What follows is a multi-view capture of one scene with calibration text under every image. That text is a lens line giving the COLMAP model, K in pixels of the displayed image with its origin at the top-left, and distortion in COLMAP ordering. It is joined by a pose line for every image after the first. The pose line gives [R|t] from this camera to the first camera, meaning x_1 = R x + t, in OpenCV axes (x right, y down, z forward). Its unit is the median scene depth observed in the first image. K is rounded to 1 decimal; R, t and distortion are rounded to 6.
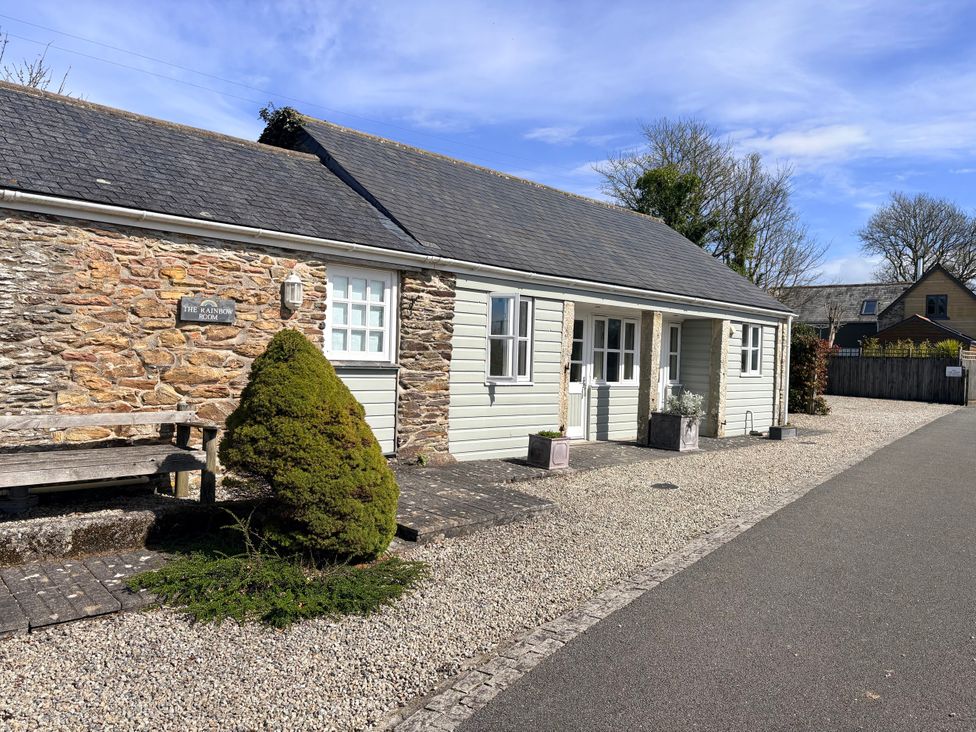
lens RADIAL K [[734.0, 0, 488.0], [0, 734.0, 366.0], [0, 0, 1]] dist [0.057016, -0.060397]
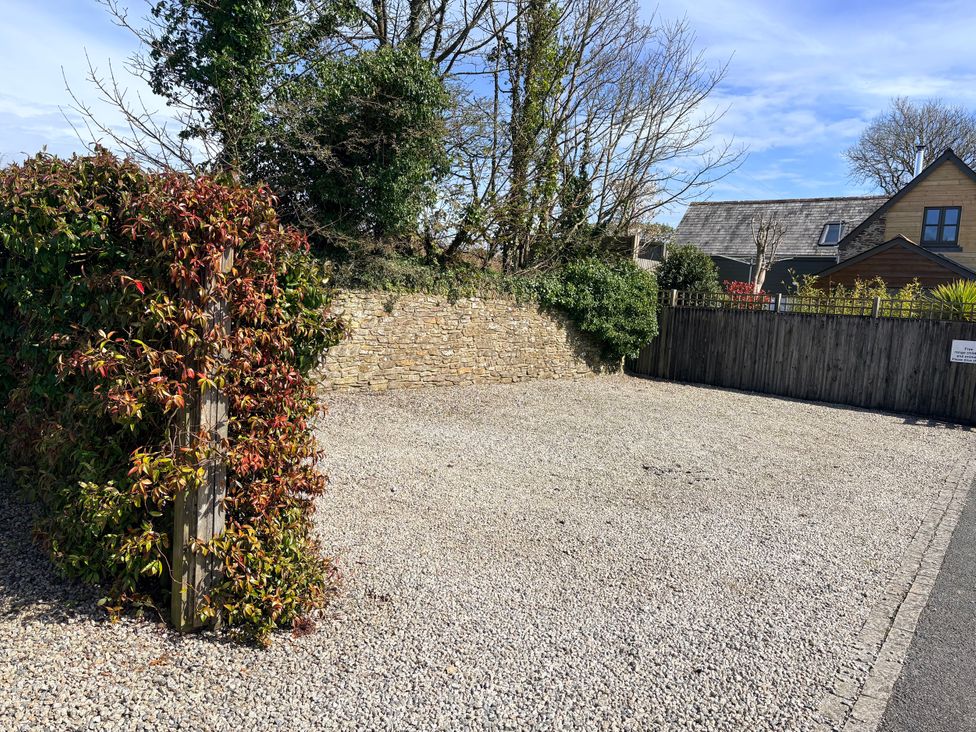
lens RADIAL K [[734.0, 0, 488.0], [0, 734.0, 366.0], [0, 0, 1]] dist [0.057016, -0.060397]
pose [[0.999325, 0.036303, 0.005655, 0.320168], [-0.036627, 0.996460, 0.075667, -0.007176], [-0.002888, -0.075823, 0.997117, 0.528778]]
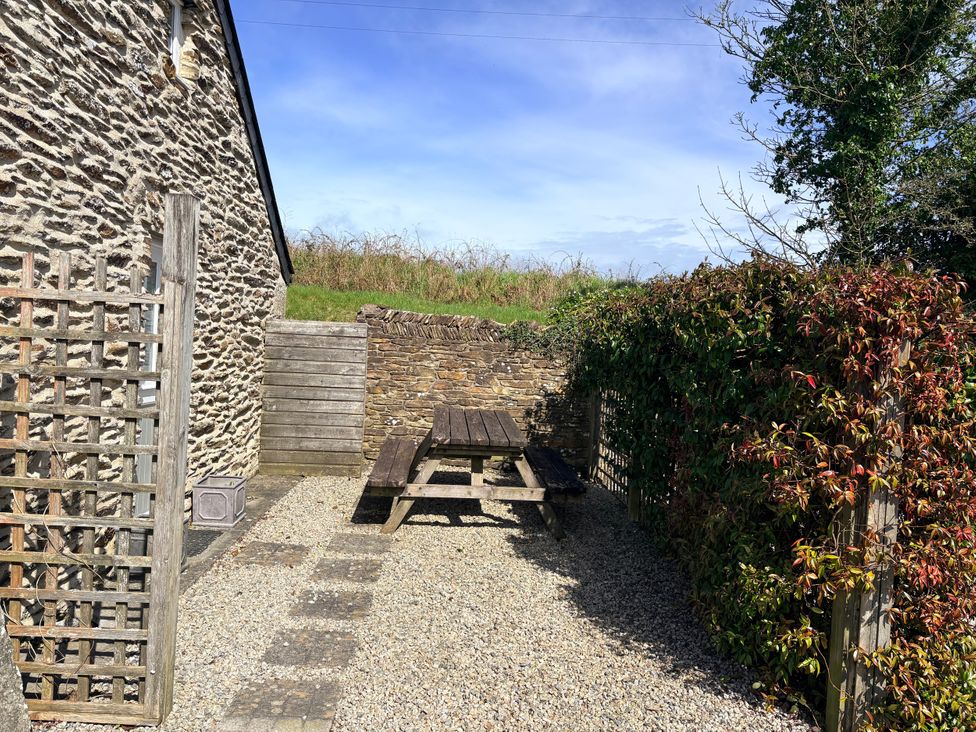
lens RADIAL K [[734.0, 0, 488.0], [0, 734.0, 366.0], [0, 0, 1]] dist [0.057016, -0.060397]
pose [[0.730909, 0.024793, -0.682025, 0.303632], [-0.043211, 0.999016, -0.009992, -0.008063], [0.681106, 0.036774, 0.731261, 0.519929]]
